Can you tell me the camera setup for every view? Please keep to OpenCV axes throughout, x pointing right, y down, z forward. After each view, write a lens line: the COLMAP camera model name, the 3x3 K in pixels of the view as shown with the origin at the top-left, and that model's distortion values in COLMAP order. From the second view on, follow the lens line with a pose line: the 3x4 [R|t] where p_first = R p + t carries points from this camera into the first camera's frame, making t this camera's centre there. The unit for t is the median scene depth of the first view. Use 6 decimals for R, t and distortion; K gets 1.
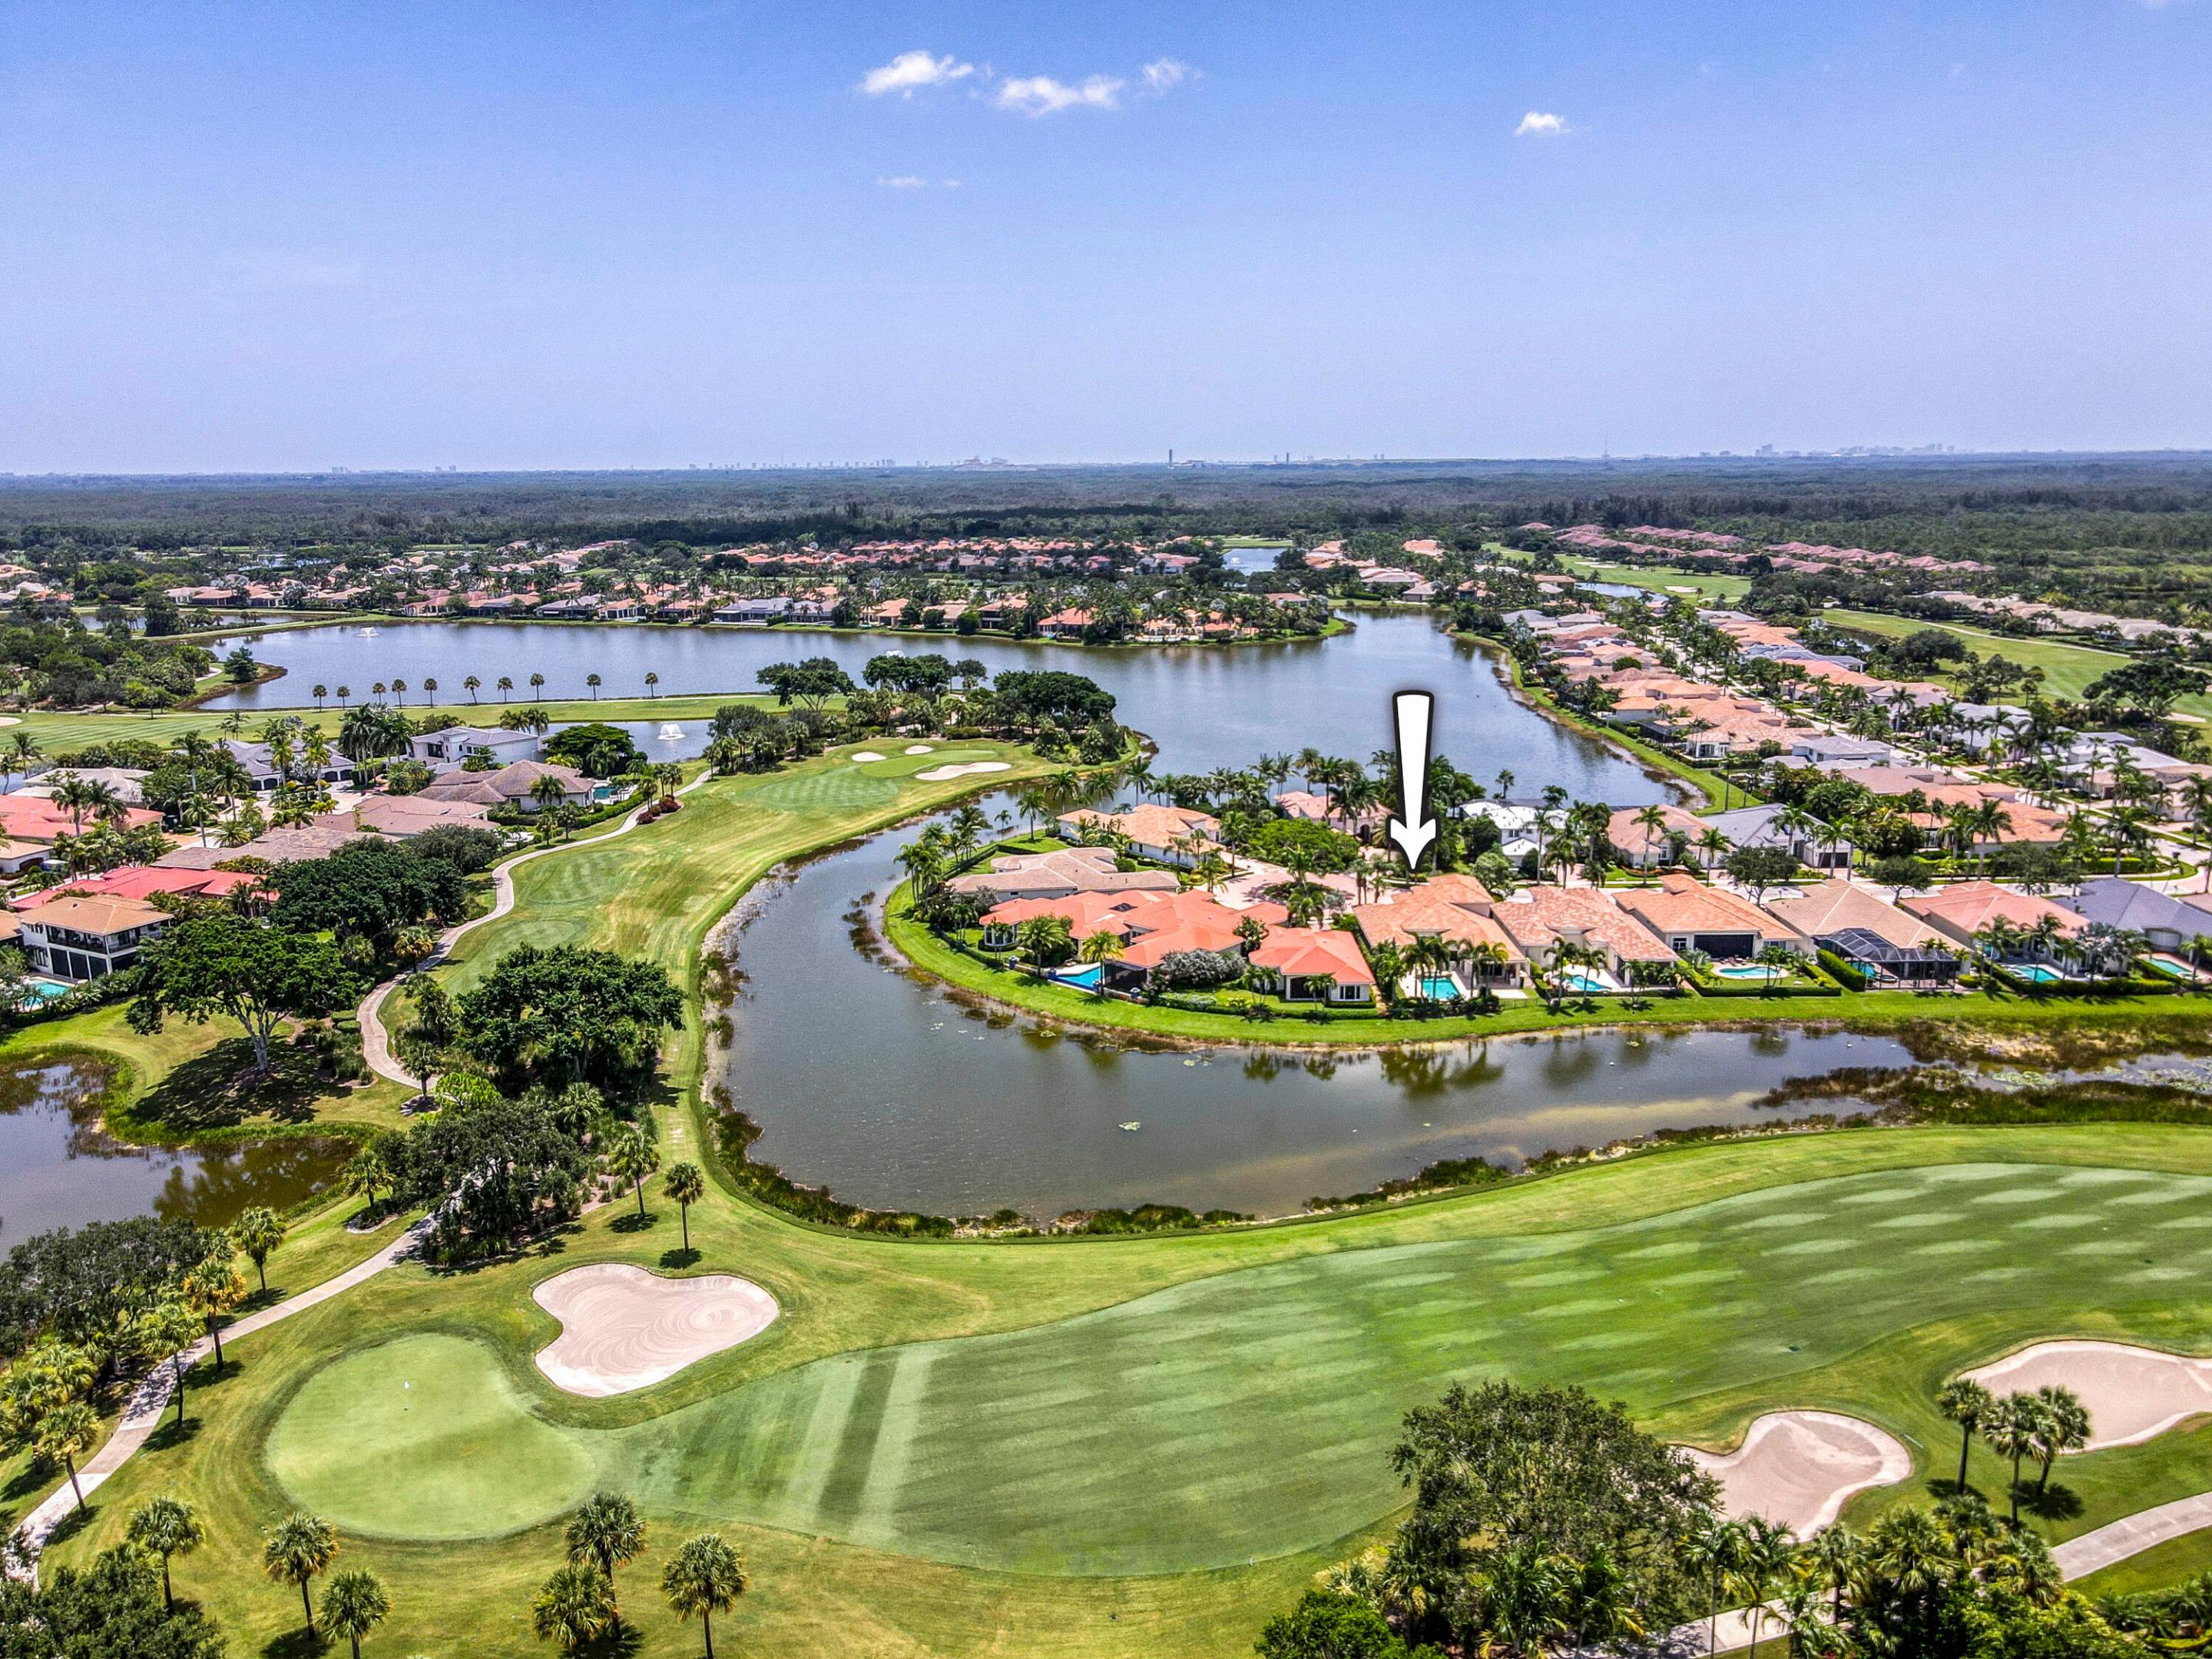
lens RADIAL K [[1660.3, 0, 1106.0], [0, 1660.3, 829.5], [0, 0, 1]] dist [-0.001821, 0.032720]
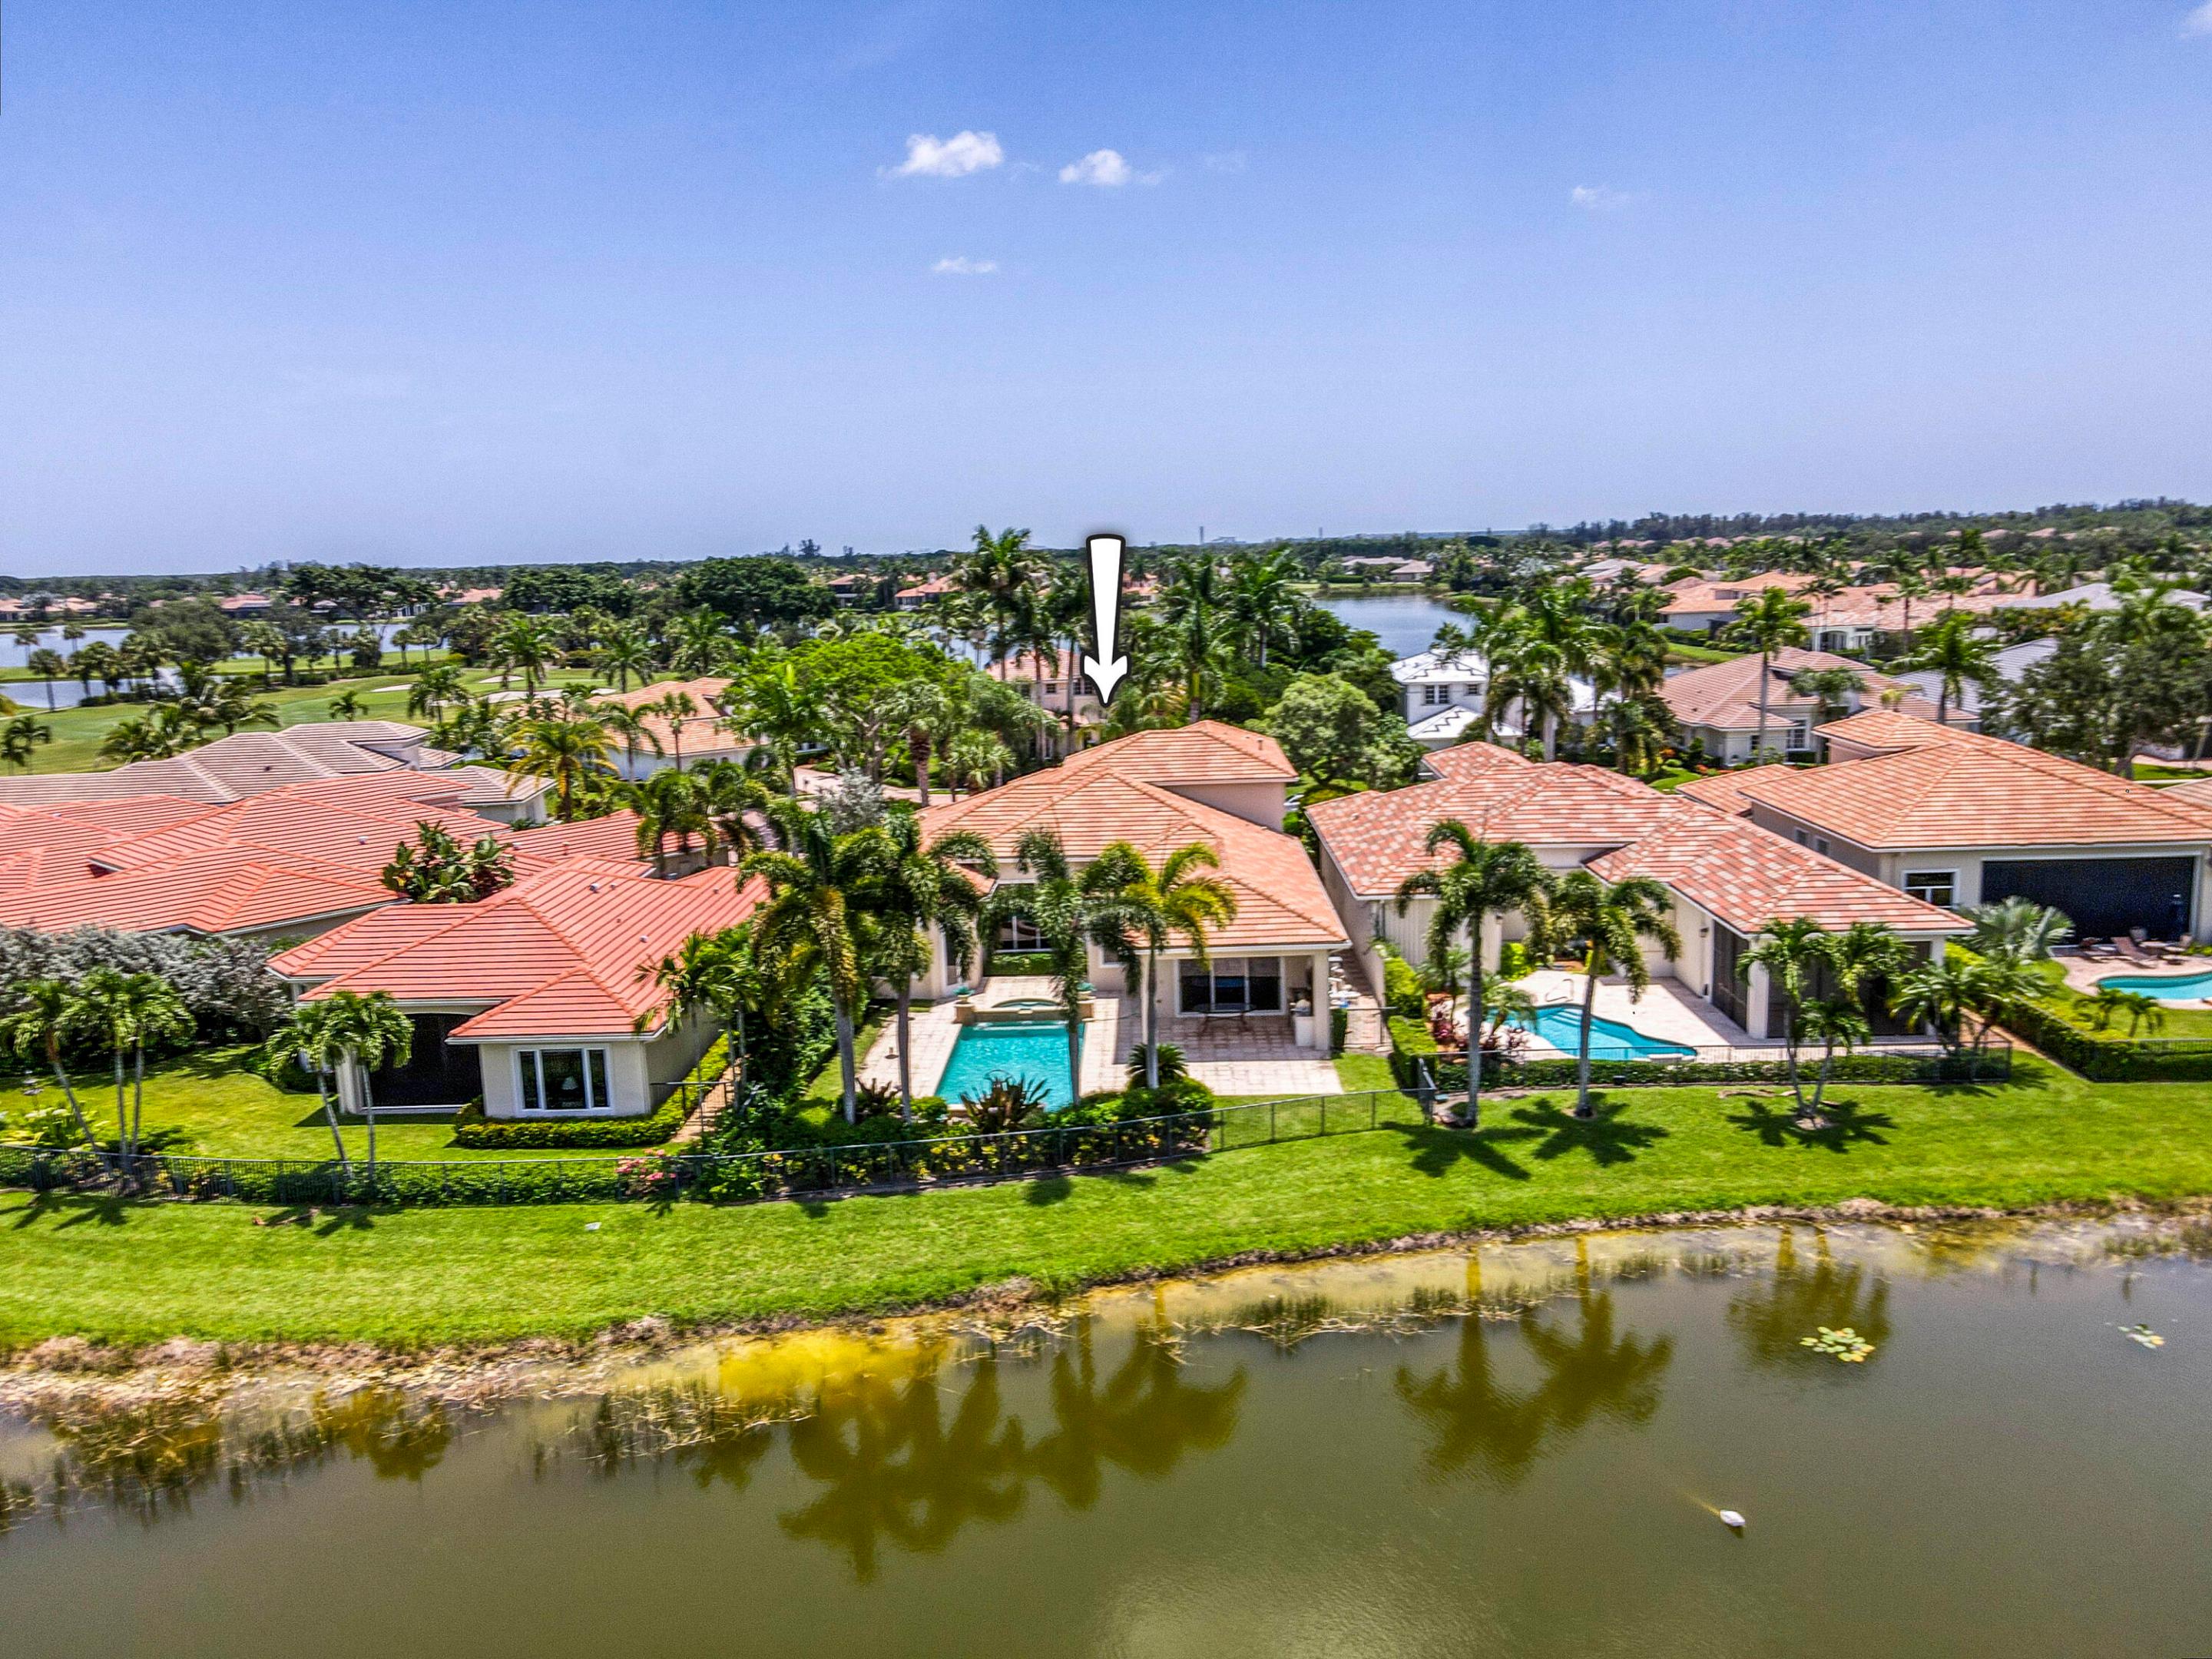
lens RADIAL K [[1660.3, 0, 1106.0], [0, 1660.3, 829.5], [0, 0, 1]] dist [-0.001821, 0.032720]
pose [[0.999469, -0.015847, -0.028478, 0.207337], [0.014294, 0.998443, -0.053913, 0.069231], [0.029288, 0.053477, 0.998139, 0.692627]]
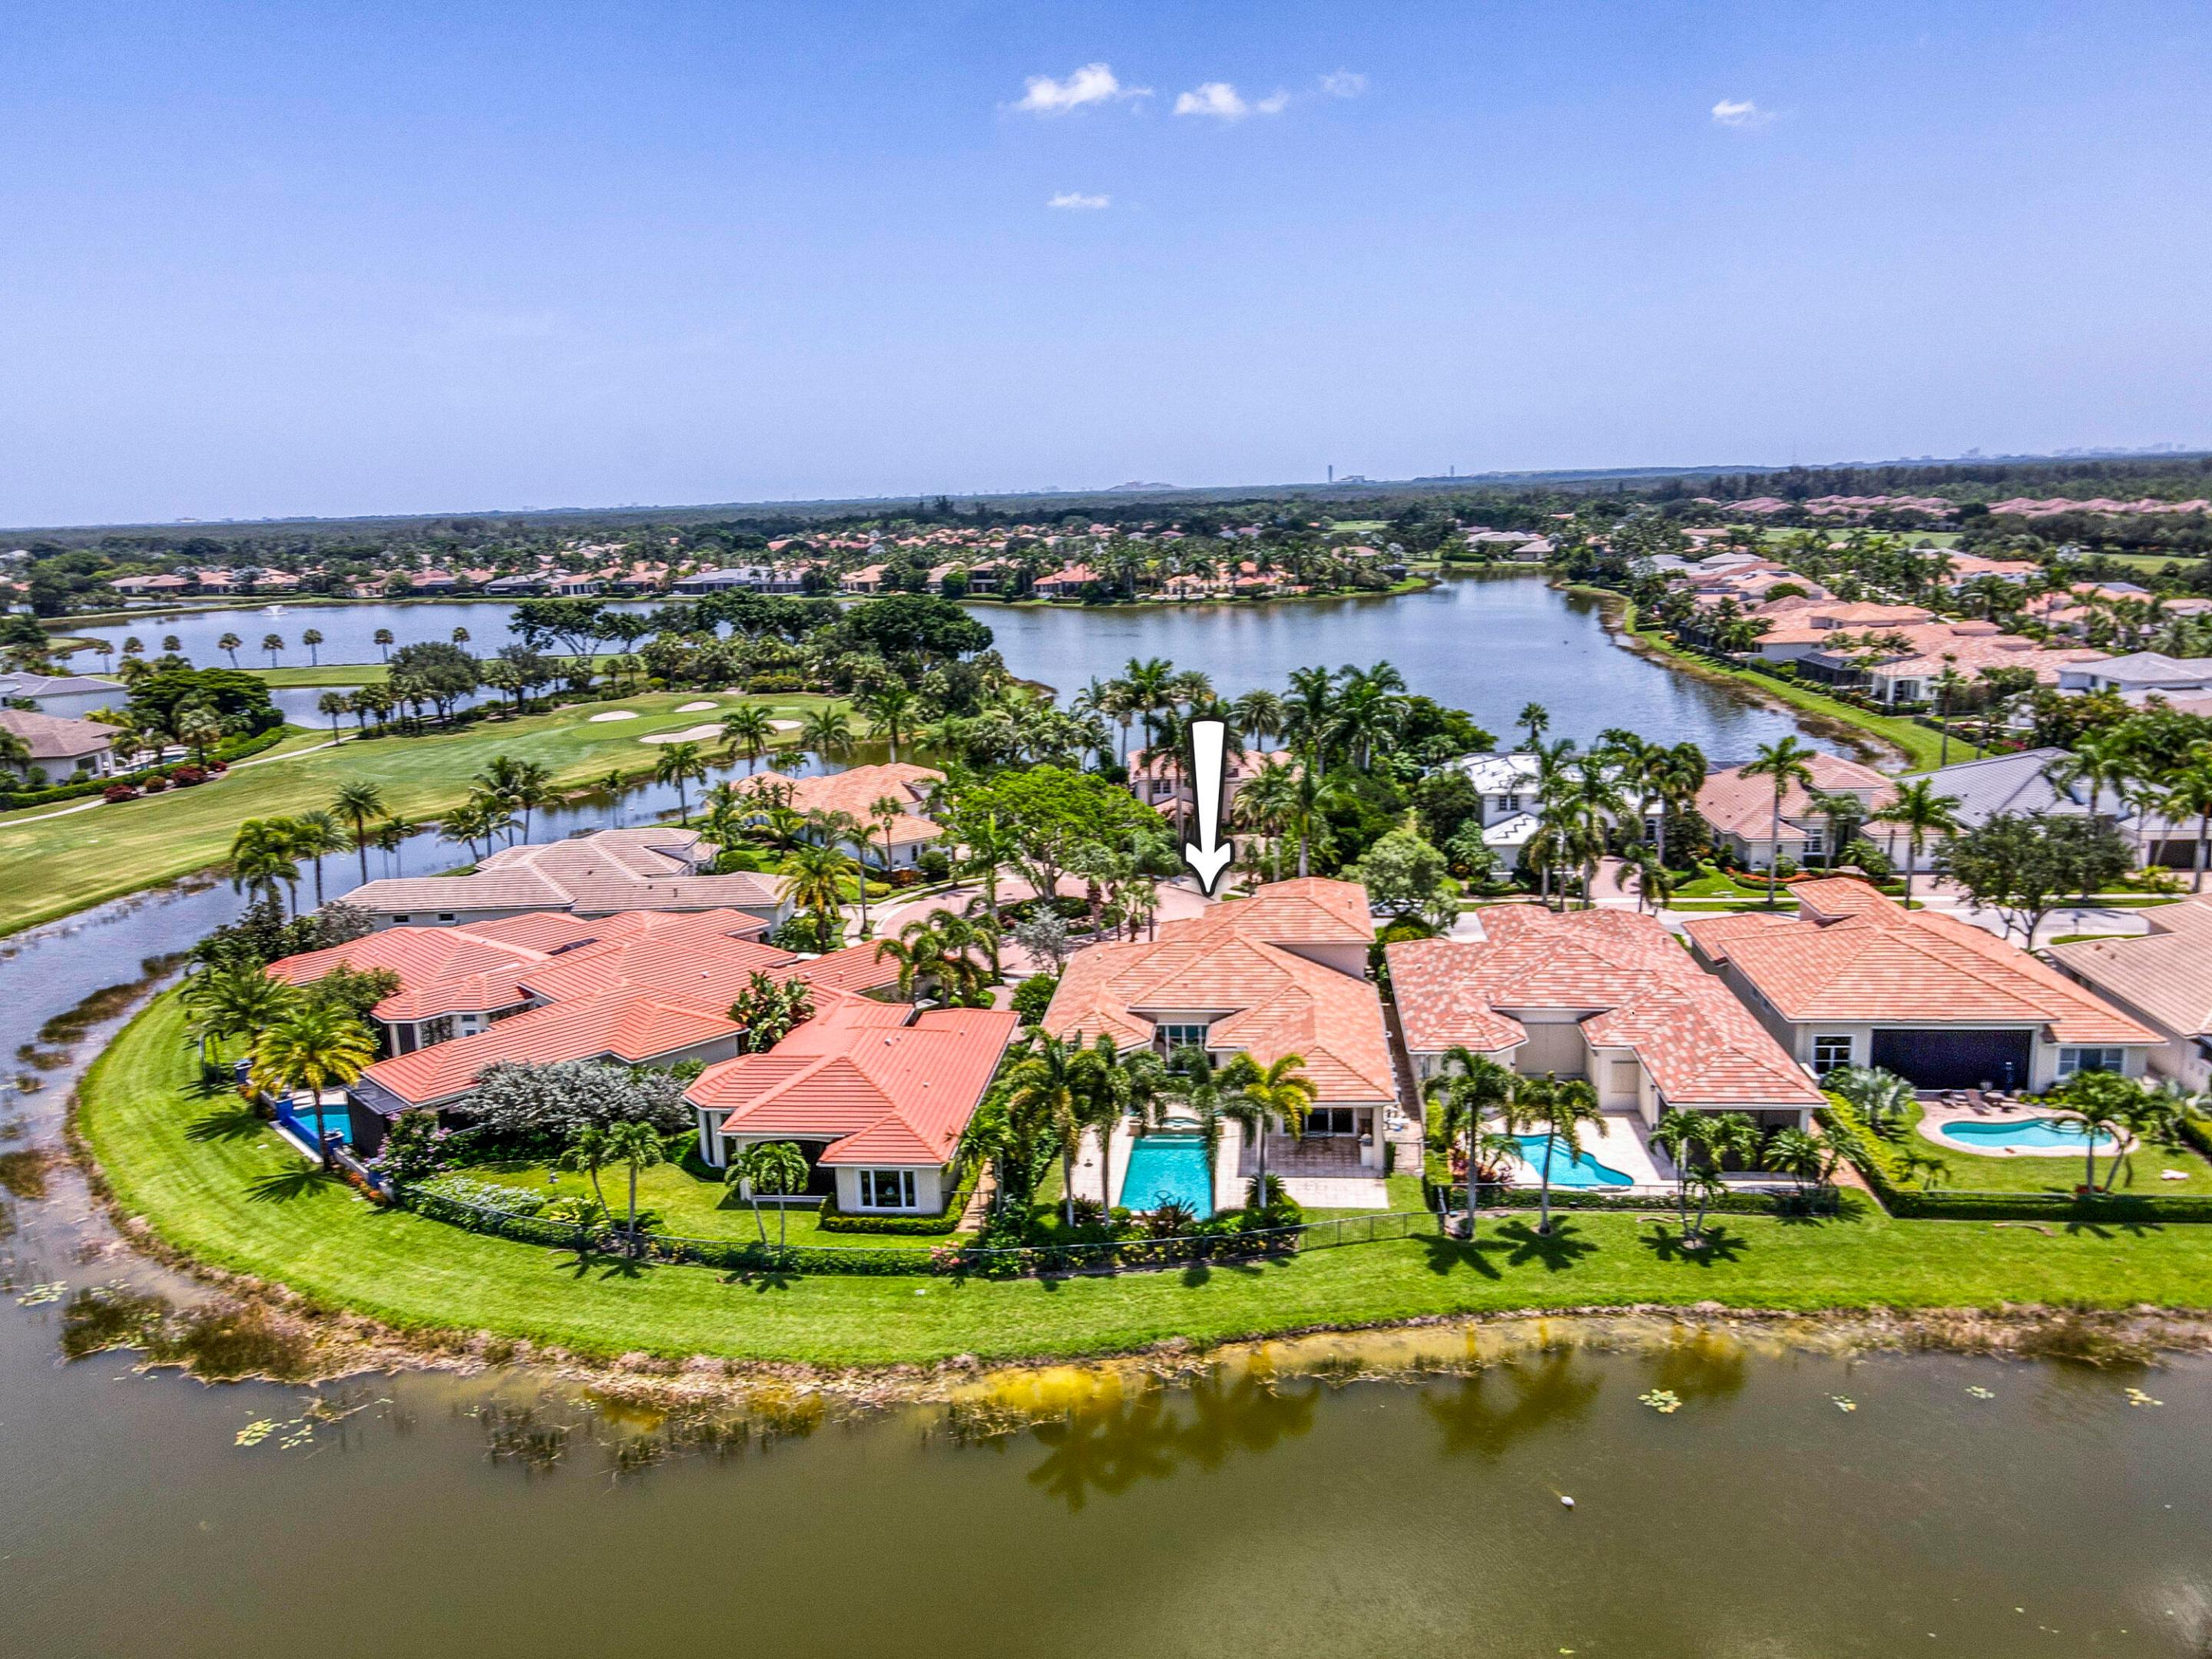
lens RADIAL K [[1660.3, 0, 1106.0], [0, 1660.3, 829.5], [0, 0, 1]] dist [-0.001821, 0.032720]
pose [[0.994727, -0.000265, -0.102560, 0.209609], [-0.001447, 0.999861, -0.016617, 0.022641], [0.102551, 0.016677, 0.994588, 0.576458]]
